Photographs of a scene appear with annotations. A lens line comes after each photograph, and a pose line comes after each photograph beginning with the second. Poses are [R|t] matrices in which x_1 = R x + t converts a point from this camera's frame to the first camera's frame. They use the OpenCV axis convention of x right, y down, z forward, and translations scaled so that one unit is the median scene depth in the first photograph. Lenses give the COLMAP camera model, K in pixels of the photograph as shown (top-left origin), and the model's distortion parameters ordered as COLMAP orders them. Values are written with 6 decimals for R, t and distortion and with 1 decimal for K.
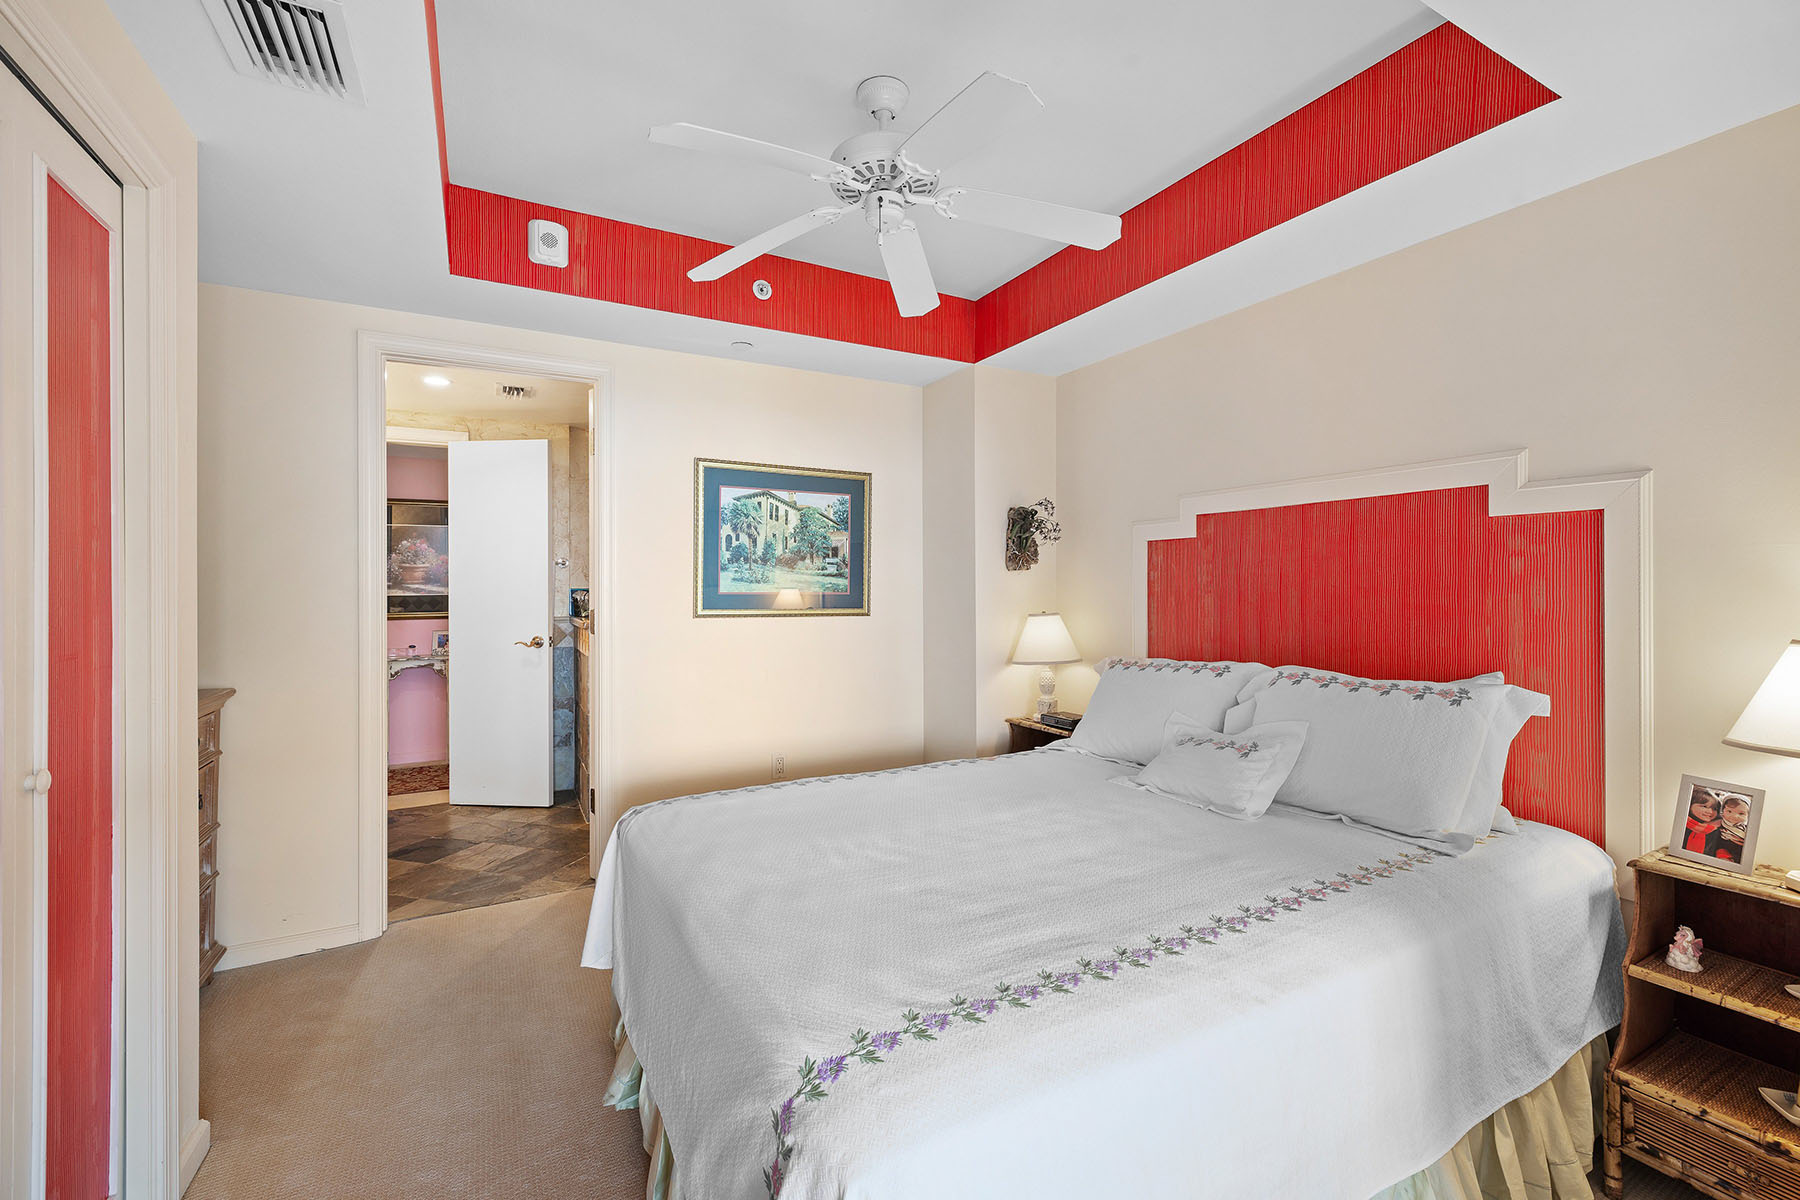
lens RADIAL K [[759.0, 0, 896.3], [0, 759.0, 584.6], [0, 0, 1]] dist [-0.002117, -0.000100]
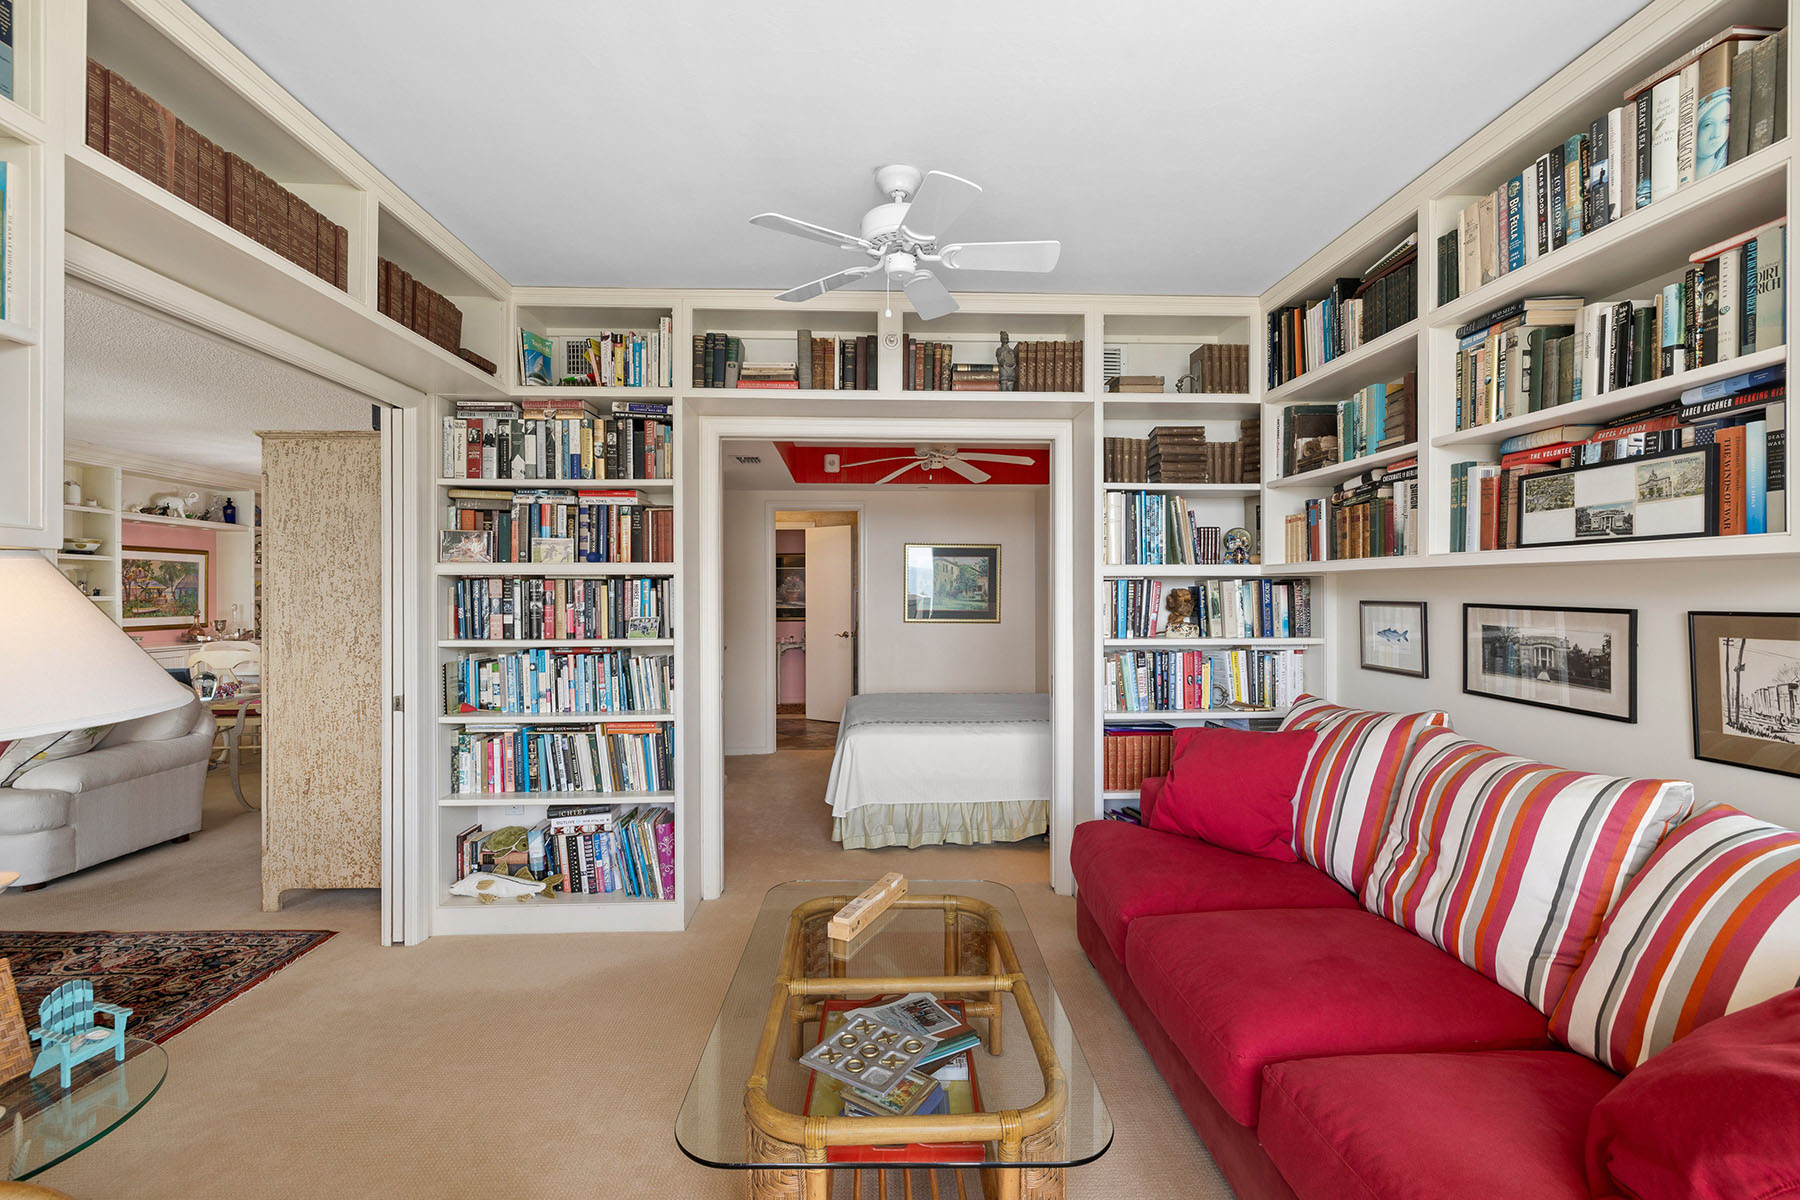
lens RADIAL K [[753.7, 0, 889.0], [0, 753.7, 597.2], [0, 0, 1]] dist [-0.002140, -0.000028]
pose [[0.901519, 0.003026, -0.432730, 0.692745], [-0.000356, 0.999980, 0.006252, -0.043853], [0.432740, -0.005483, 0.901502, -1.006689]]
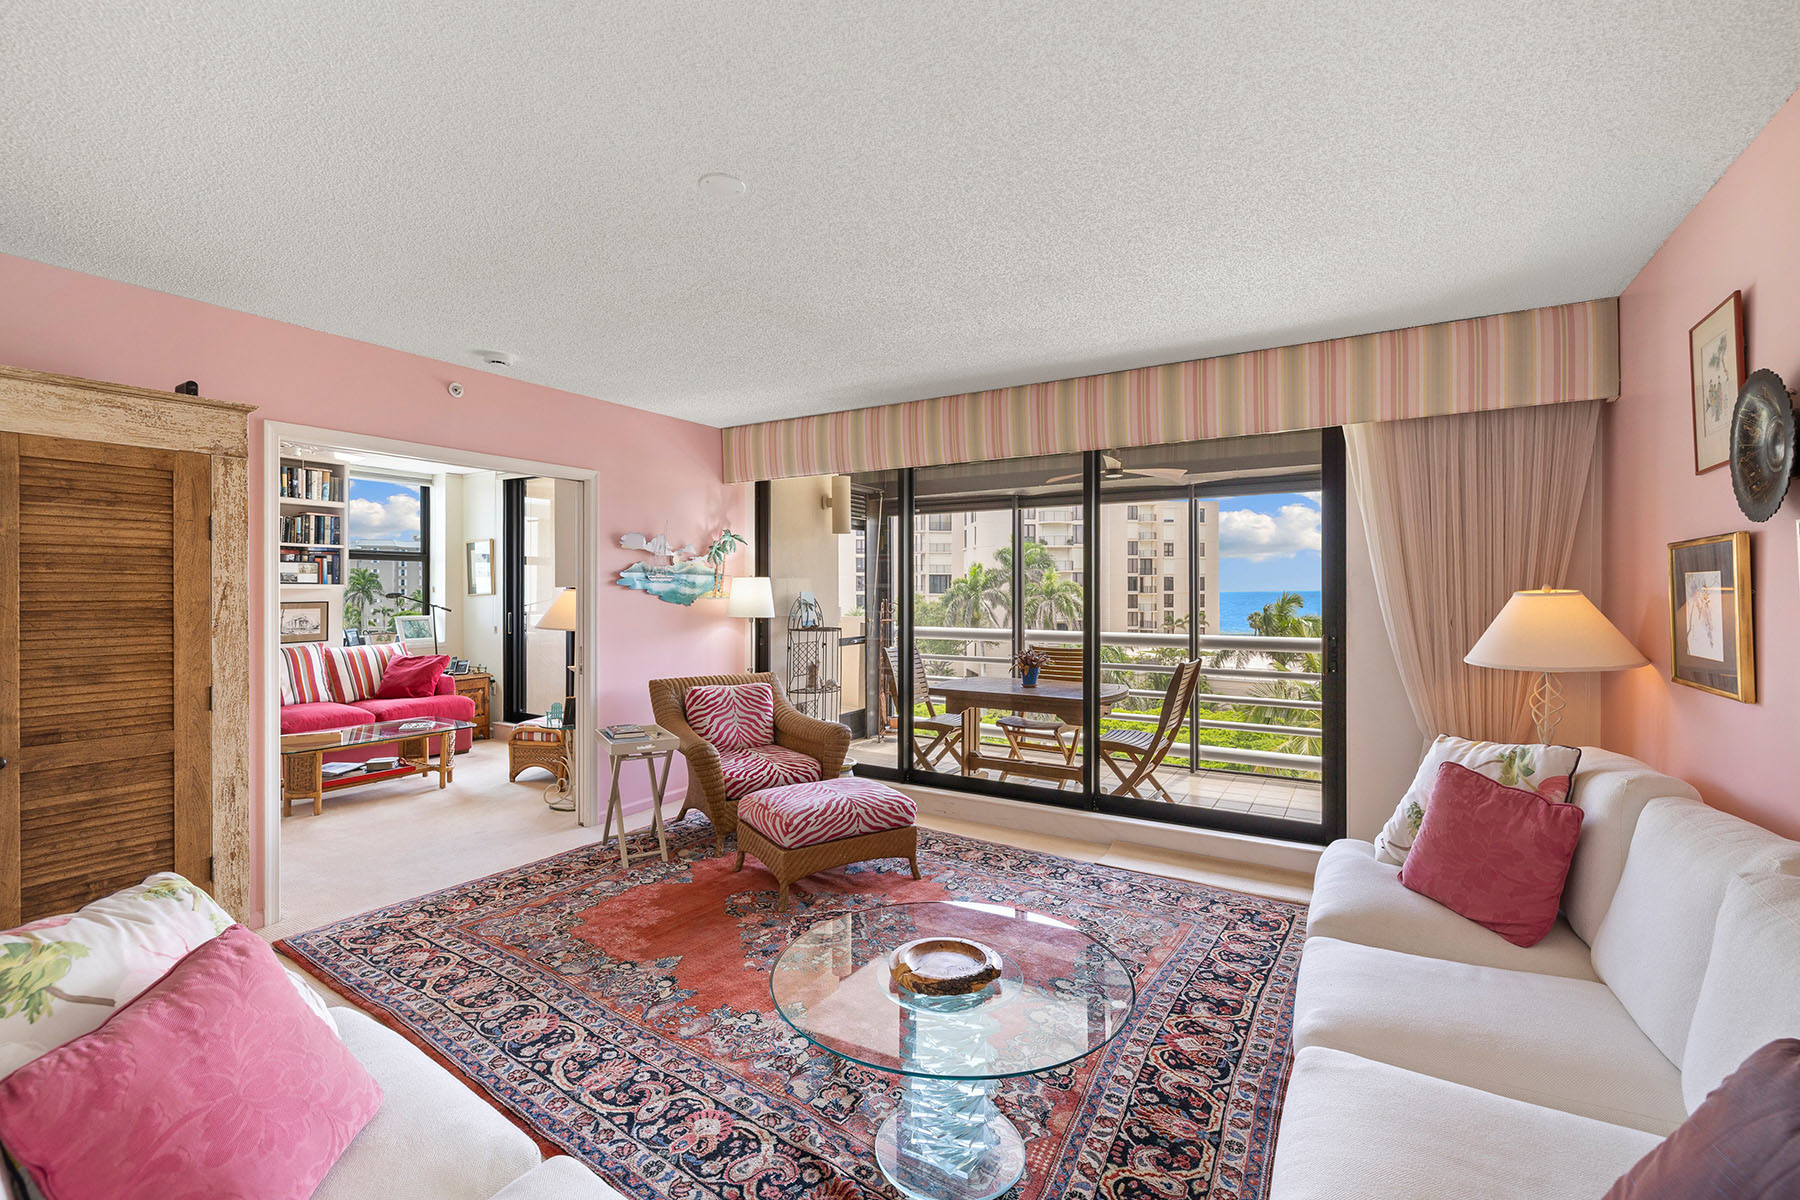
lens RADIAL K [[759.0, 0, 896.3], [0, 759.0, 584.6], [0, 0, 1]] dist [-0.002117, -0.000100]
pose [[-0.511344, 0.007055, 0.859347, -1.934143], [-0.000011, 0.999966, -0.008216, -0.064607], [-0.859376, -0.004210, -0.511327, -0.582028]]
